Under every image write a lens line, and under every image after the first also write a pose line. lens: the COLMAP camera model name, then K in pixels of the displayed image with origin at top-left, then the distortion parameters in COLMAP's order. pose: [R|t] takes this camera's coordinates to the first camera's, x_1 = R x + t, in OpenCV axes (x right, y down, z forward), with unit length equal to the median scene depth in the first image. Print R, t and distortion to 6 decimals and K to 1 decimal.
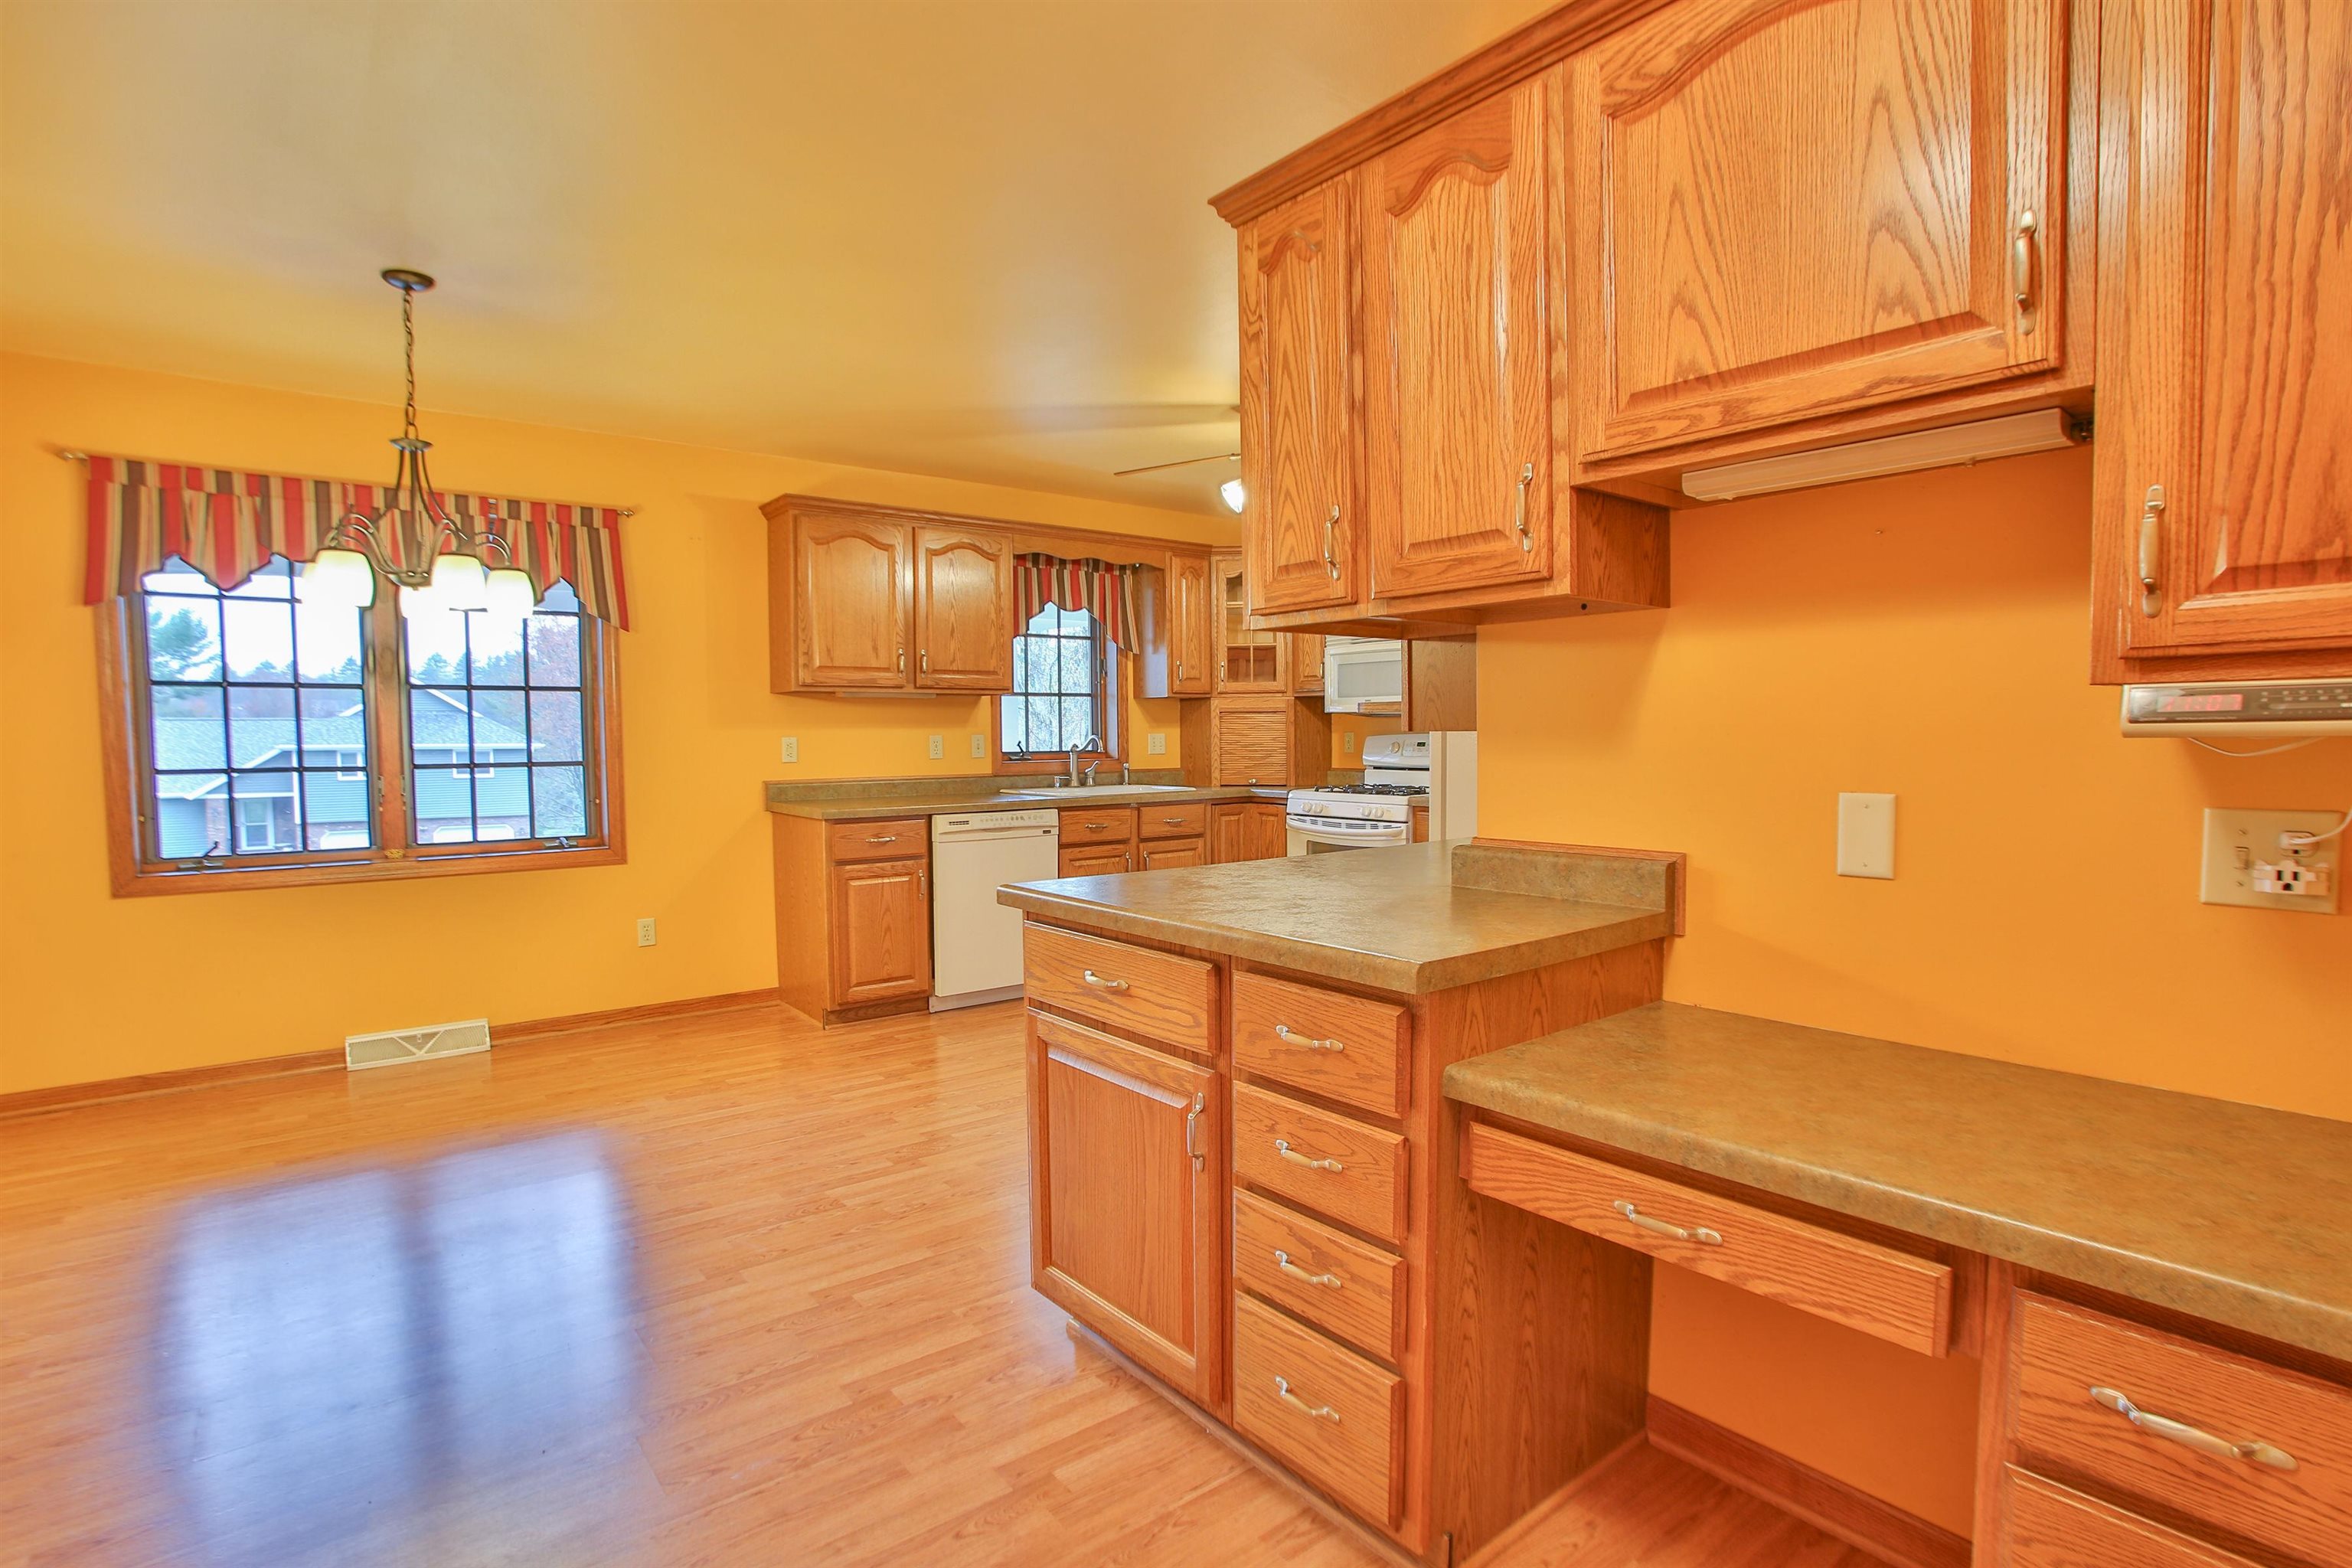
lens RADIAL K [[1147.8, 0, 1171.2], [0, 1147.8, 804.7], [0, 0, 1]] dist [-0.074960, 0.039634]
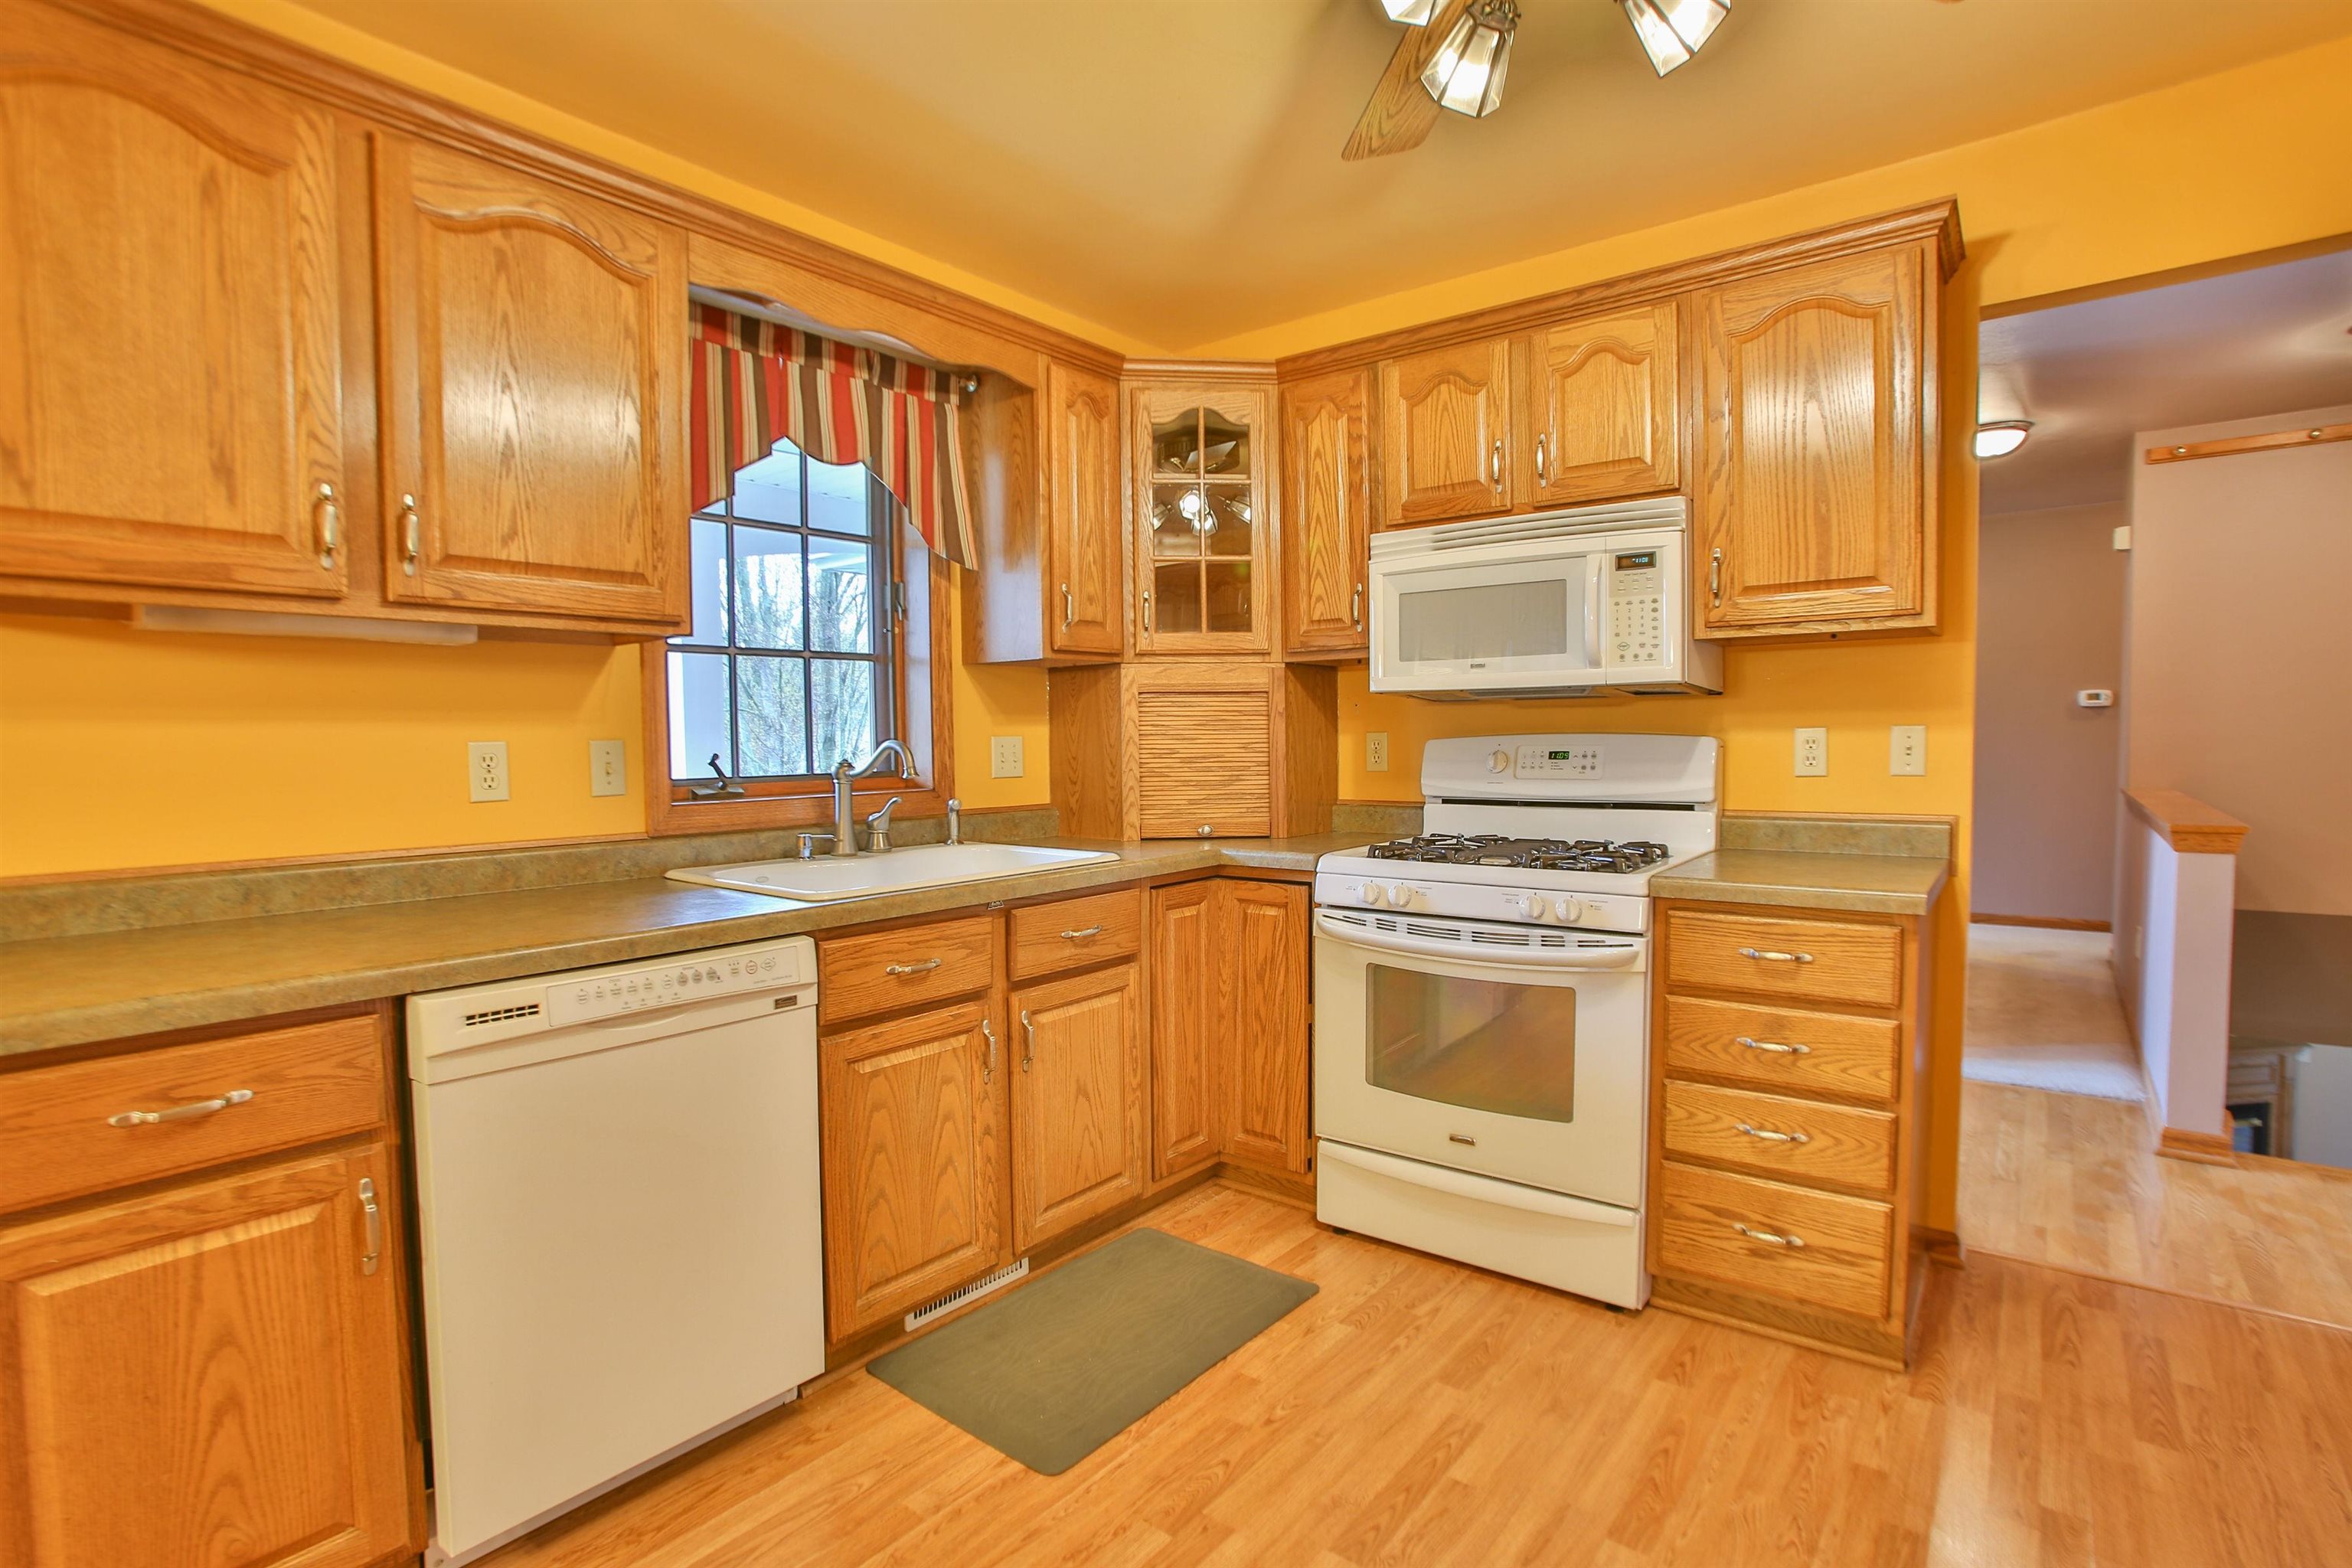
lens RADIAL K [[1147.8, 0, 1171.2], [0, 1147.8, 804.7], [0, 0, 1]] dist [-0.074960, 0.039634]
pose [[0.974669, -0.014751, 0.223166, -0.059293], [0.015646, 0.999875, -0.002244, -0.032204], [-0.223105, 0.005679, 0.974778, 0.535978]]
